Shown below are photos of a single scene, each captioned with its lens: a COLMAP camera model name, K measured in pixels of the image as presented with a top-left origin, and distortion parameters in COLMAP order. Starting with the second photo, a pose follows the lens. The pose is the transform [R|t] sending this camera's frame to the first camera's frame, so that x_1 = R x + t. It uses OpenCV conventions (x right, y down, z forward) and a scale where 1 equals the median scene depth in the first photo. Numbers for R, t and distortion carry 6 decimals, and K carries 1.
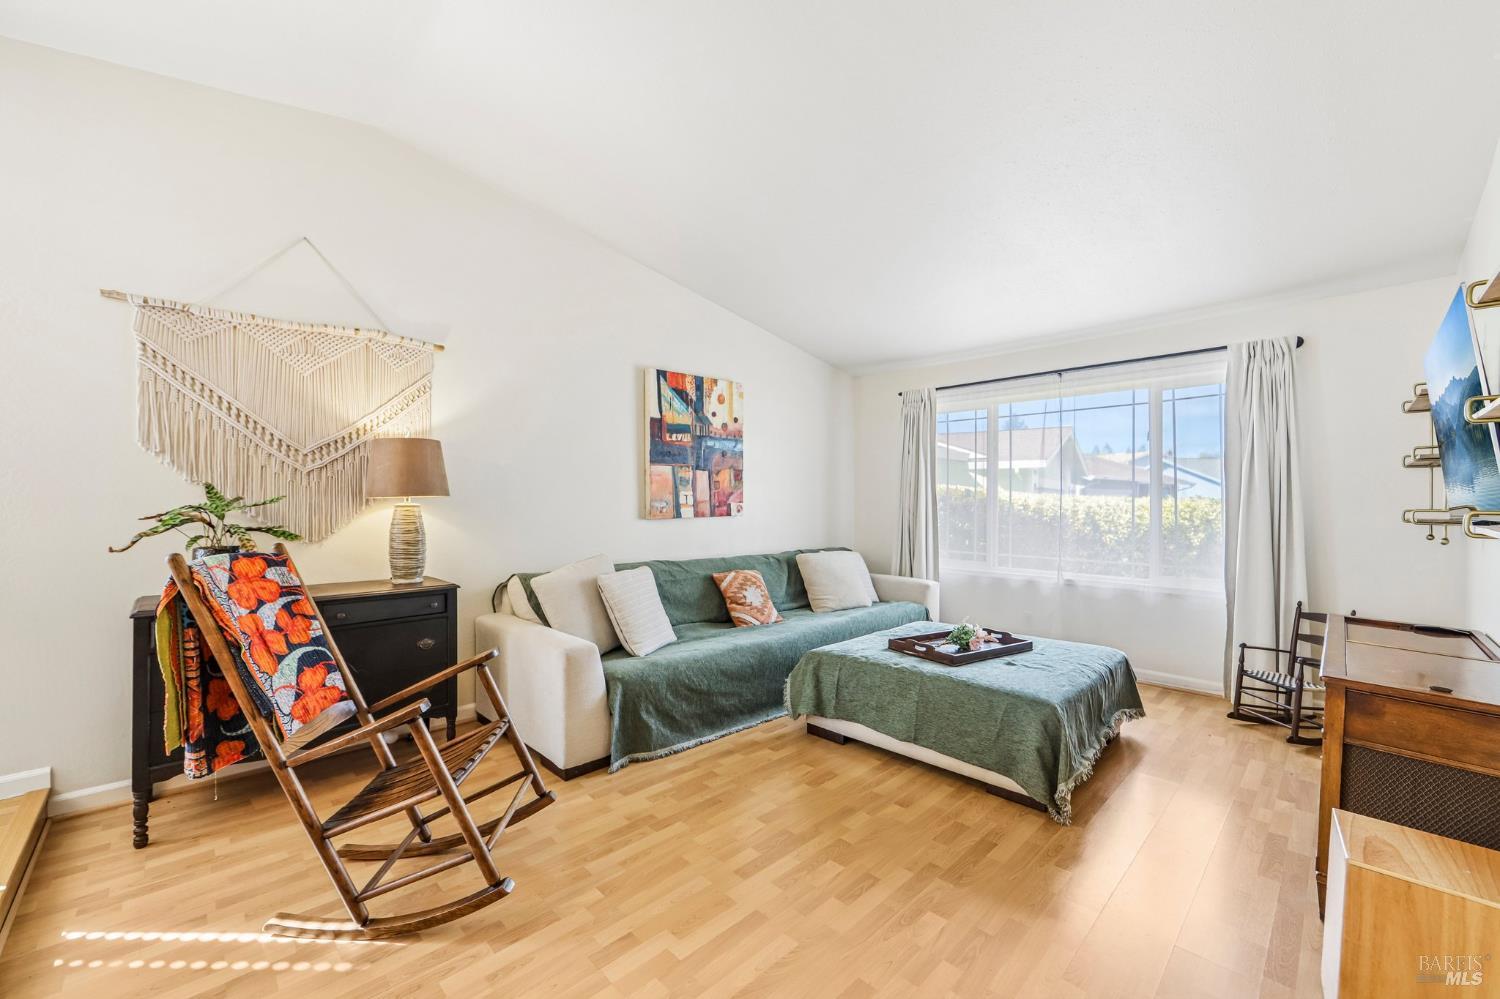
lens RADIAL K [[596.5, 0, 762.0], [0, 596.5, 499.1], [0, 0, 1]] dist [-0.011840, 0.001121]
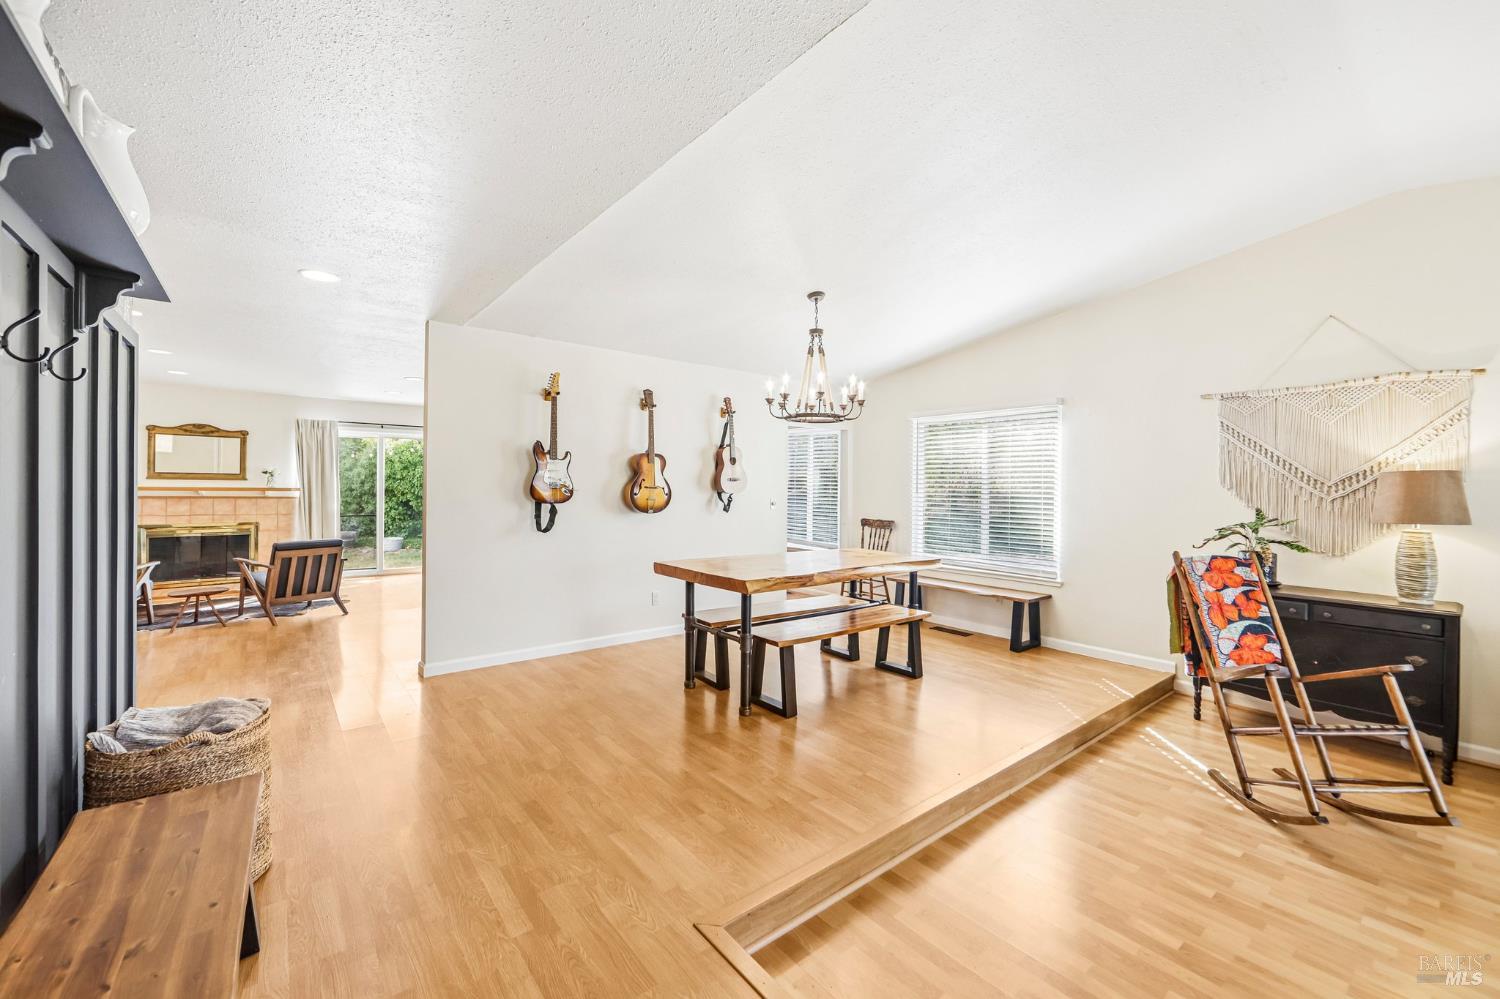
lens RADIAL K [[596.5, 0, 753.7], [0, 596.5, 487.7], [0, 0, 1]] dist [-0.011840, 0.001121]
pose [[-0.109094, -0.008644, -0.993994, 0.677684], [-0.012723, 0.999892, -0.007299, -0.052028], [0.993950, 0.011850, -0.109193, -0.097129]]
